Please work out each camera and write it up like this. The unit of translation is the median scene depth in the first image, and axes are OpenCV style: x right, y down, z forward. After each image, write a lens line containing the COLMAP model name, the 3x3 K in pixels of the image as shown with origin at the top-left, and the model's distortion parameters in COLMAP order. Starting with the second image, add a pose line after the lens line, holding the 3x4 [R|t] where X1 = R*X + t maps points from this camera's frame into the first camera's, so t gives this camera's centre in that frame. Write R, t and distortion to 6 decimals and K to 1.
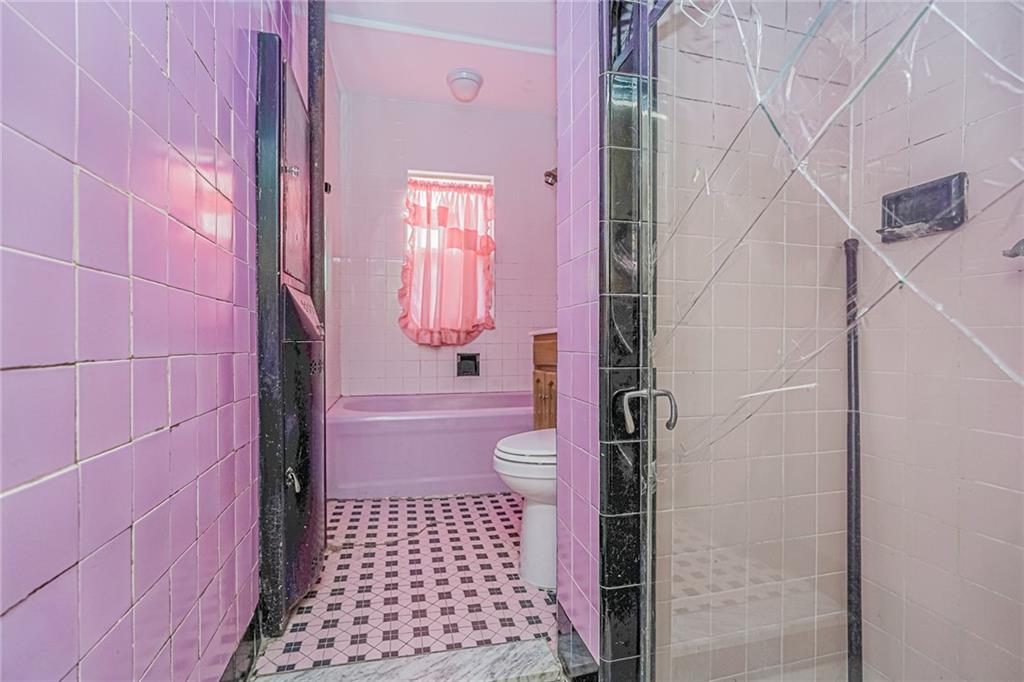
lens RADIAL K [[466.9, 0, 514.4], [0, 466.9, 344.3], [0, 0, 1]] dist [-0.008037, 0.004366]
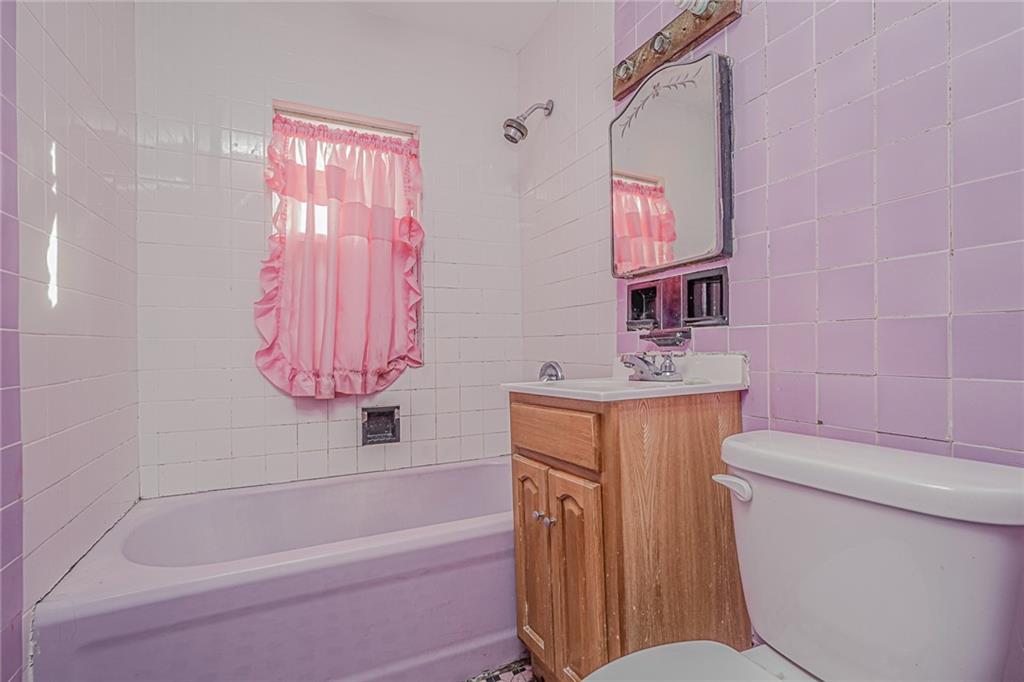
lens RADIAL K [[466.9, 0, 509.7], [0, 466.9, 340.2], [0, 0, 1]] dist [-0.008037, 0.004366]
pose [[0.979019, -0.009580, 0.203545, -0.057246], [0.011927, 0.999876, -0.010308, -0.060523], [-0.203421, 0.012520, 0.979011, 0.362742]]
